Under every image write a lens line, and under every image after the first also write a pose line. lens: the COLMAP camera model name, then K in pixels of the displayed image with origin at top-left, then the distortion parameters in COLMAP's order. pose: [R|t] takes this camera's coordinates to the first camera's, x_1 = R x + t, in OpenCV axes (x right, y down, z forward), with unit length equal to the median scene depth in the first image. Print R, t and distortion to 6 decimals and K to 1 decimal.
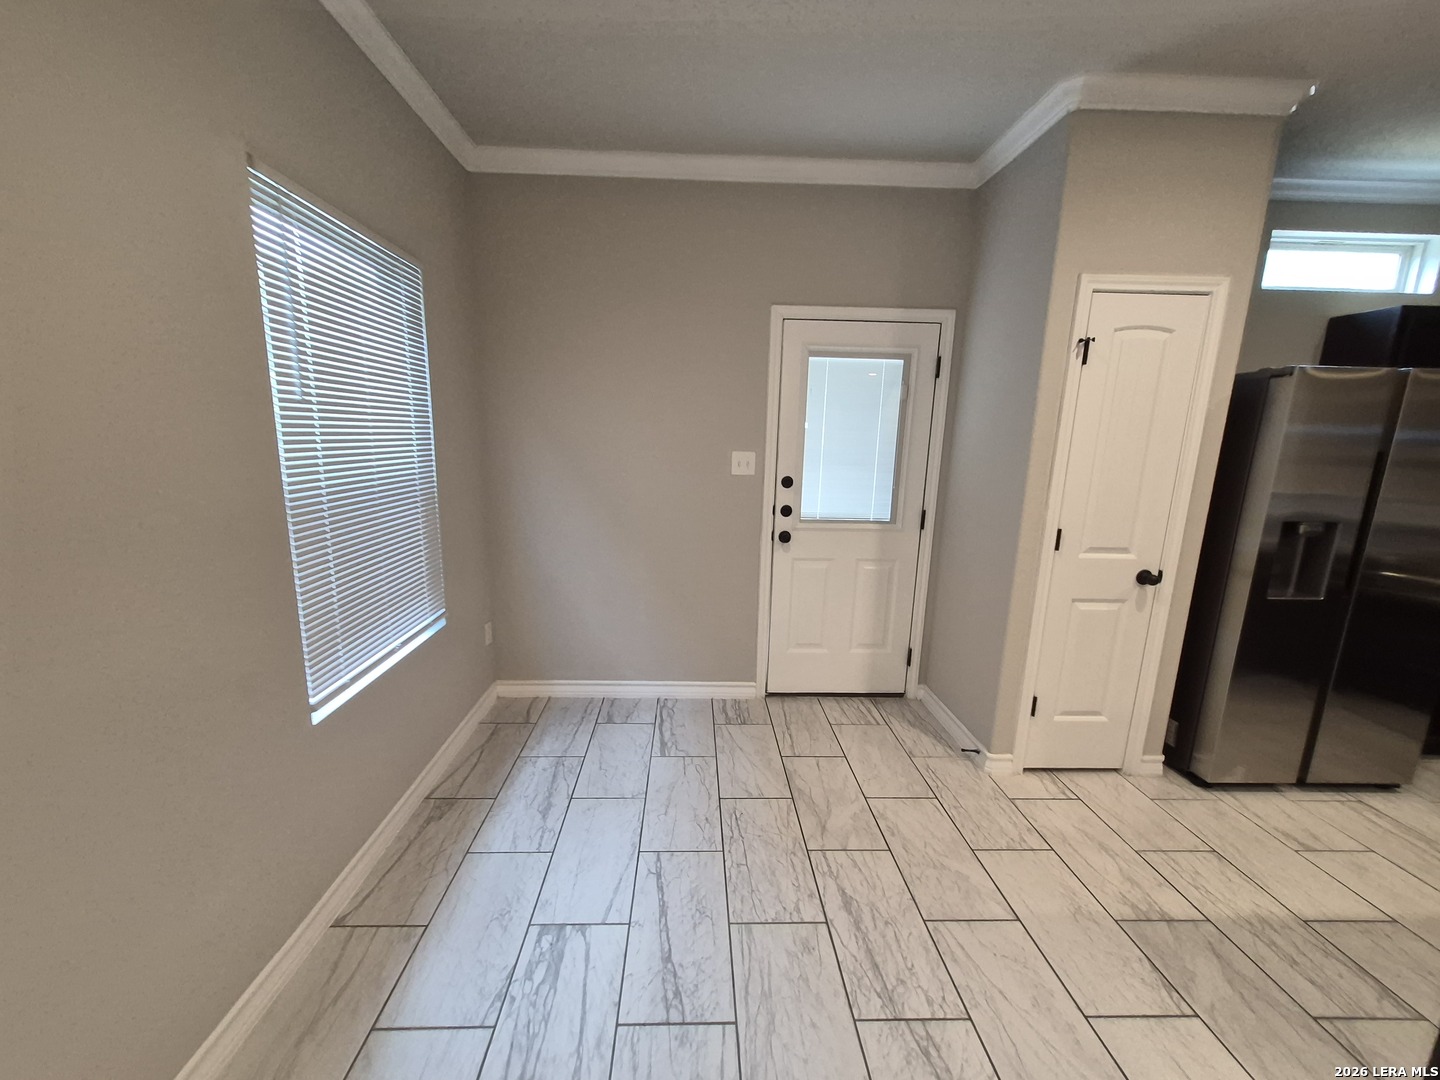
lens RADIAL K [[562.8, 0, 709.7], [0, 562.8, 546.2], [0, 0, 1]] dist [0.002478, -0.000162]
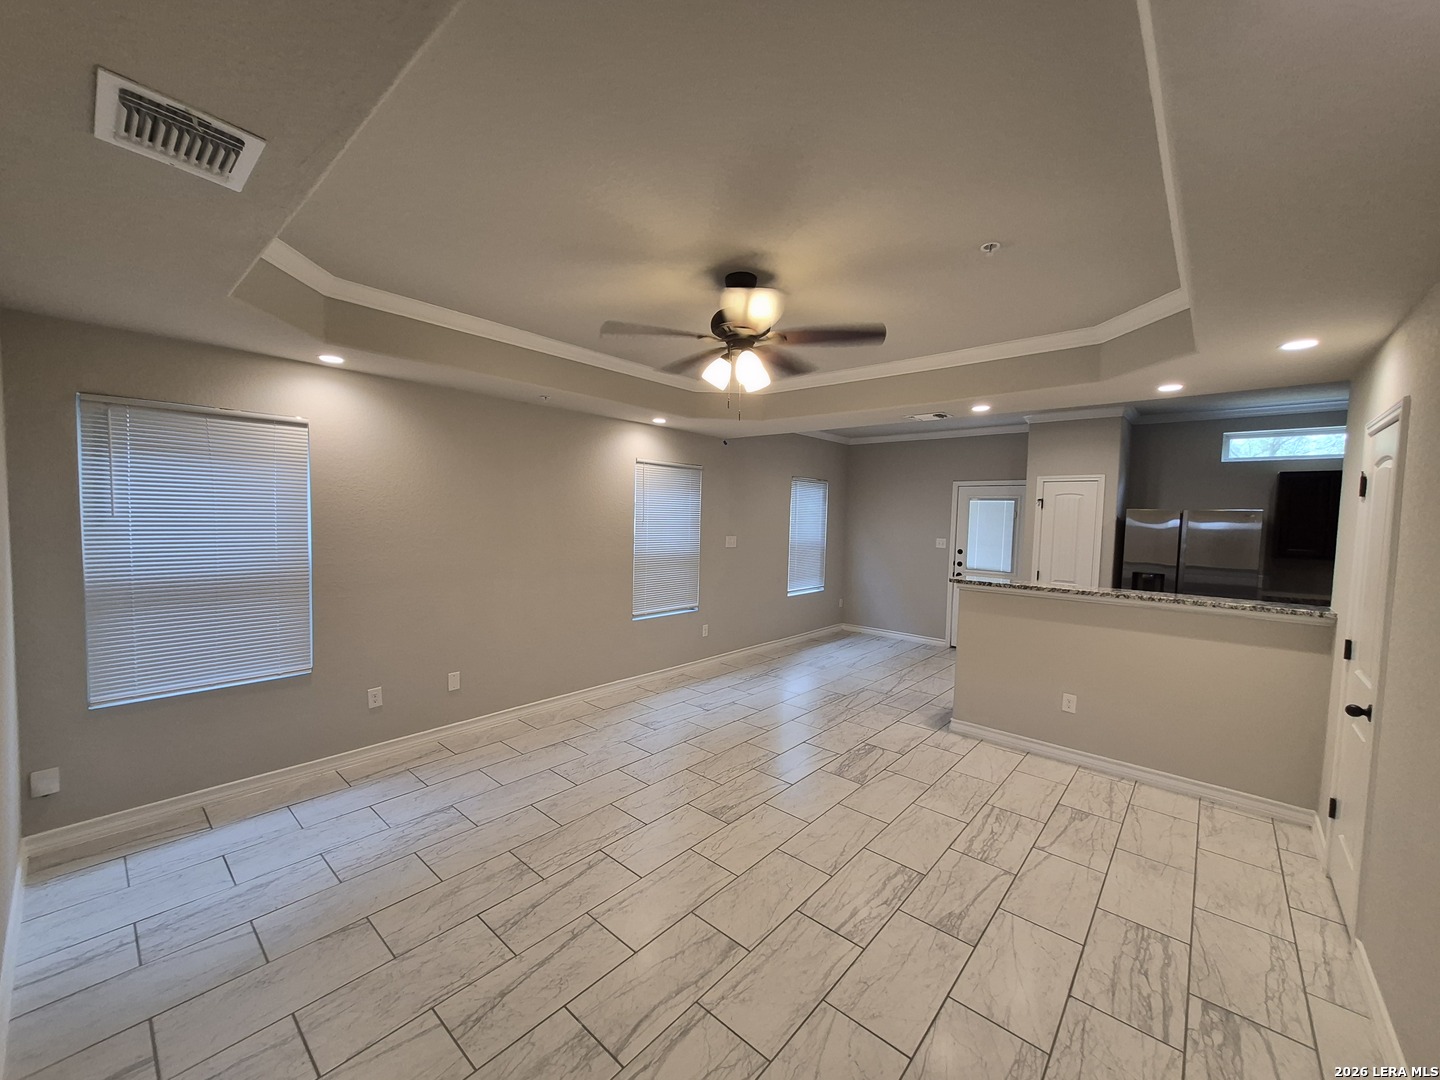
lens RADIAL K [[571.4, 0, 711.6], [0, 571.4, 543.9], [0, 0, 1]] dist [0.001333, 0.000014]
pose [[0.735804, 0.032872, -0.676396, 1.279898], [-0.141063, 0.984351, -0.105615, 0.327716], [0.662339, 0.173126, 0.728927, -1.861363]]
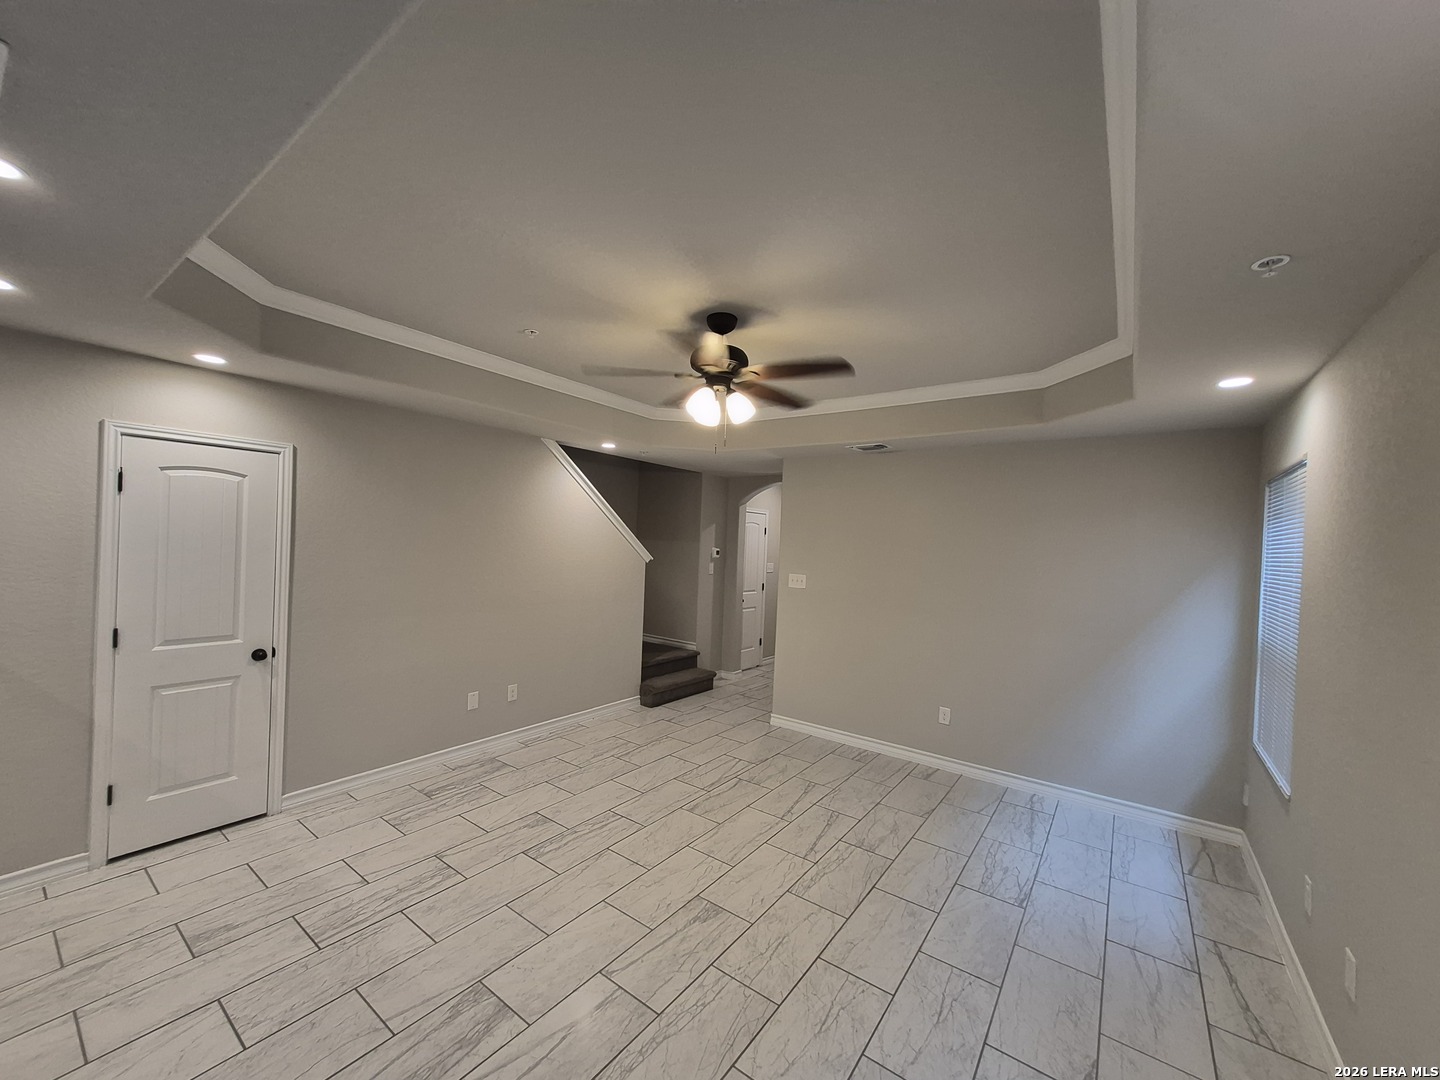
lens RADIAL K [[562.8, 0, 709.7], [0, 562.8, 546.2], [0, 0, 1]] dist [0.002478, -0.000162]
pose [[-0.787906, -0.056578, 0.613191, -0.225366], [0.064543, 0.982698, 0.173605, -0.073199], [-0.612404, 0.176362, -0.770622, -0.040514]]
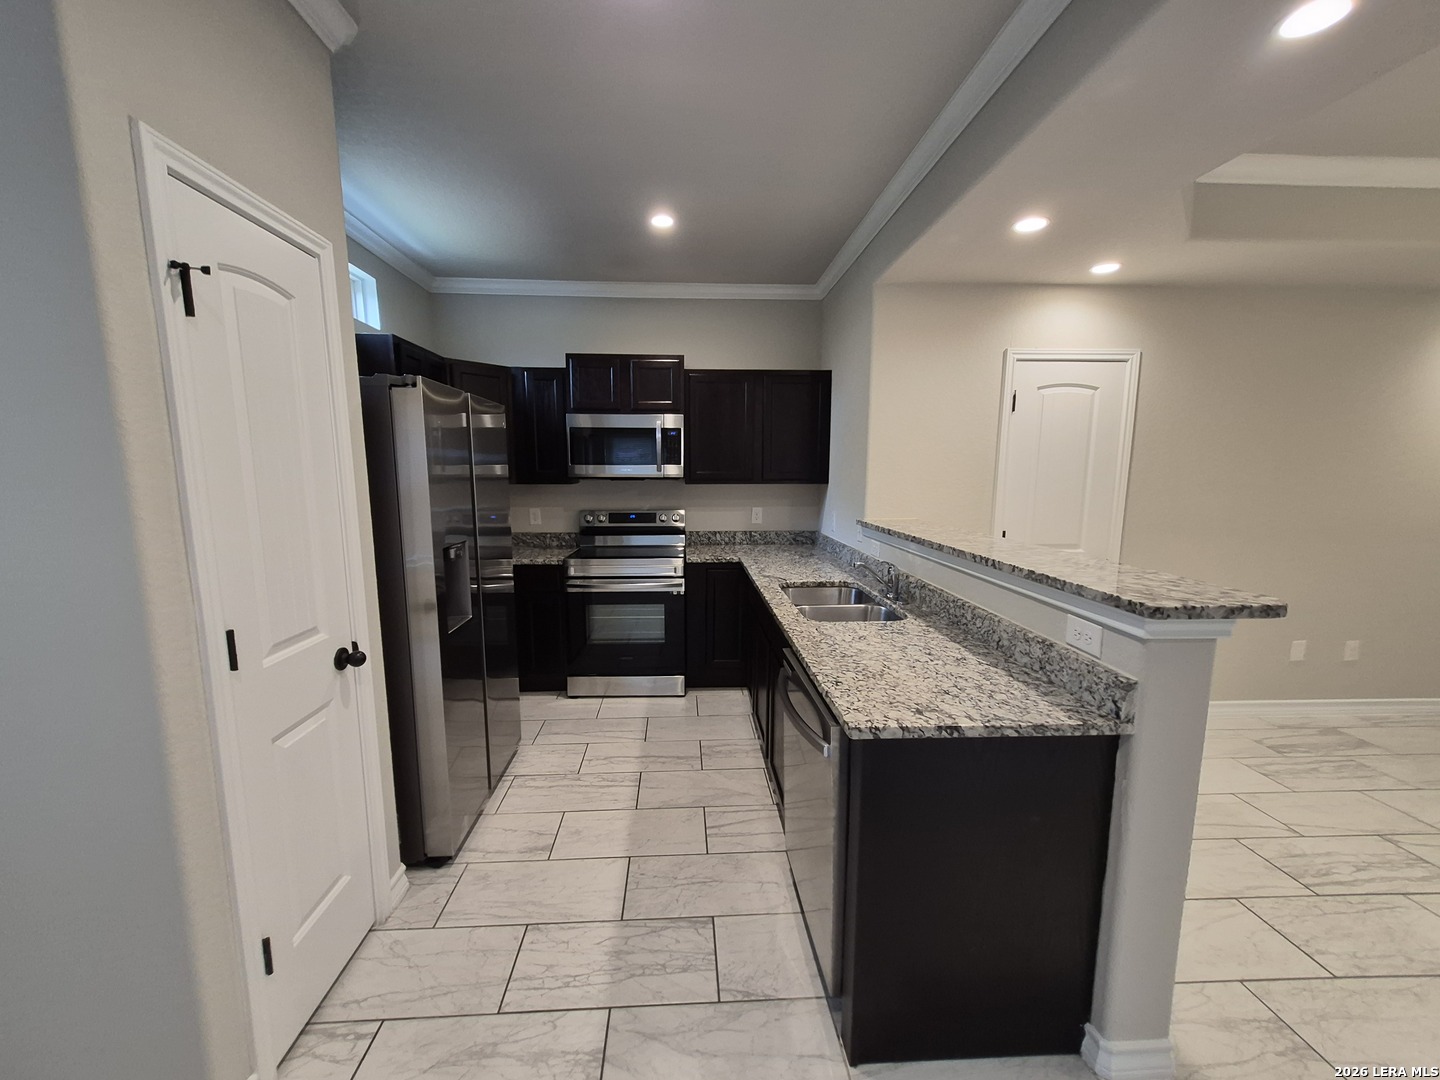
lens RADIAL K [[562.8, 0, 709.7], [0, 562.8, 546.2], [0, 0, 1]] dist [0.002478, -0.000162]
pose [[-0.025517, -0.158634, 0.987008, 0.104642], [0.192159, 0.968139, 0.160570, -0.104810], [-0.981032, 0.193759, 0.005779, 0.543091]]
